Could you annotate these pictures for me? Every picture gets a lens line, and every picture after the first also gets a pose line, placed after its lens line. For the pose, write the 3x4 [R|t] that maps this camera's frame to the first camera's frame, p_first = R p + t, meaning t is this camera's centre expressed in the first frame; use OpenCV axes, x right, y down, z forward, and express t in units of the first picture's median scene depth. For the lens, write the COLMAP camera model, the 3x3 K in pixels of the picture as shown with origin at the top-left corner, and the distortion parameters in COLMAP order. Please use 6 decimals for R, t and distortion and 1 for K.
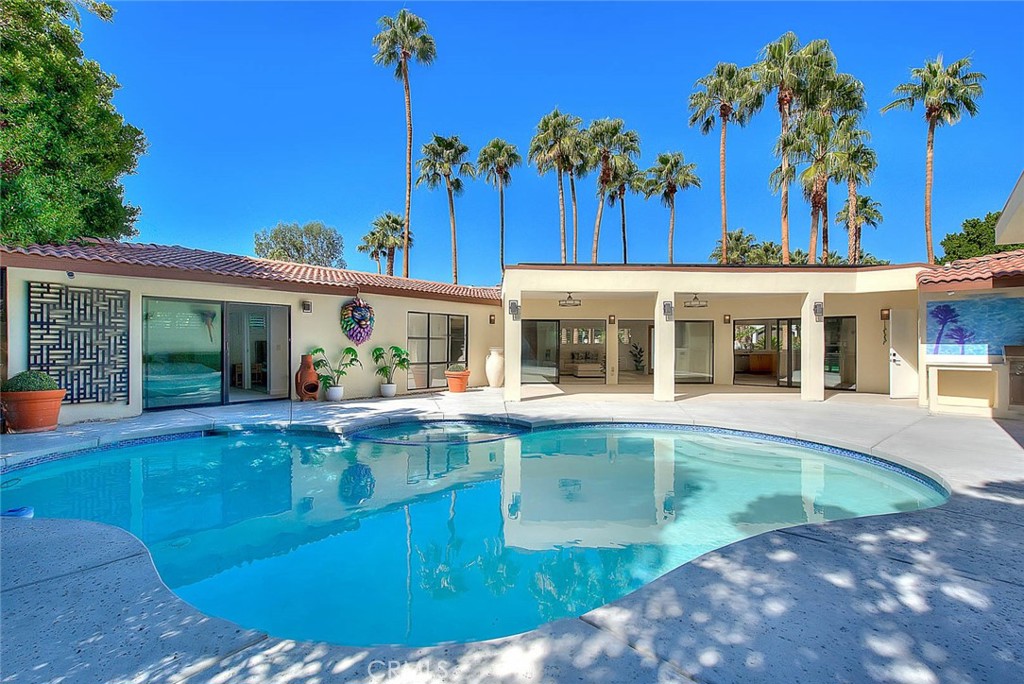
lens RADIAL K [[437.2, 0, 513.5], [0, 437.2, 344.2], [0, 0, 1]] dist [-0.011414, -0.000607]
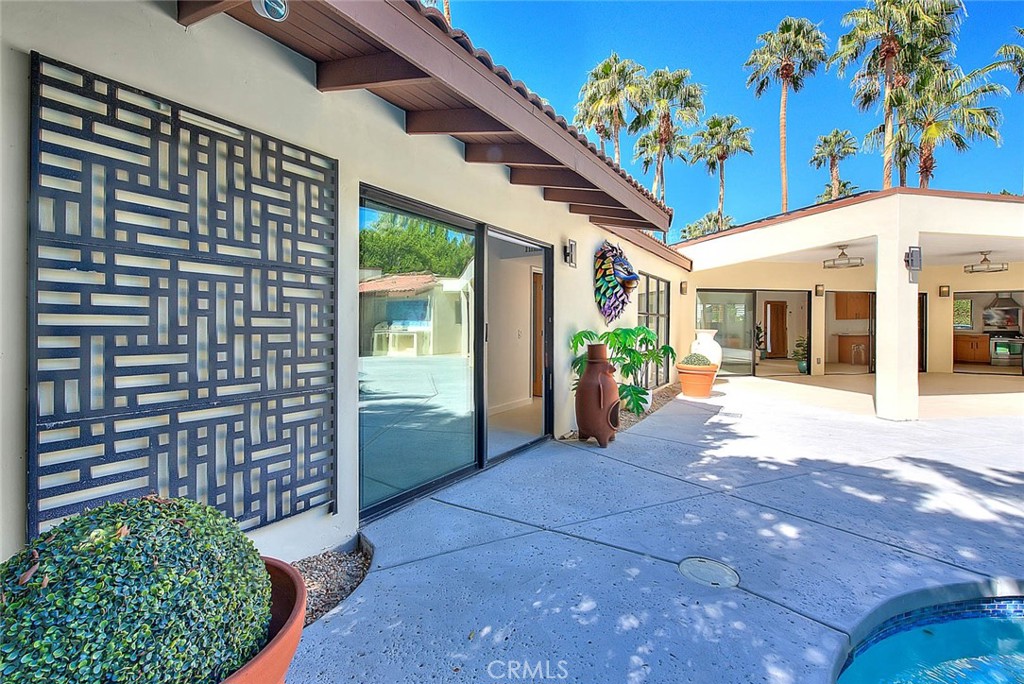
lens RADIAL K [[420.7, 0, 492.9], [0, 420.7, 321.3], [0, 0, 1]] dist [-0.003860, -0.001671]
pose [[0.992259, -0.005602, 0.124063, -0.885767], [0.007043, 0.999913, -0.011180, -0.001072], [-0.123990, 0.011967, 0.992211, 0.730673]]
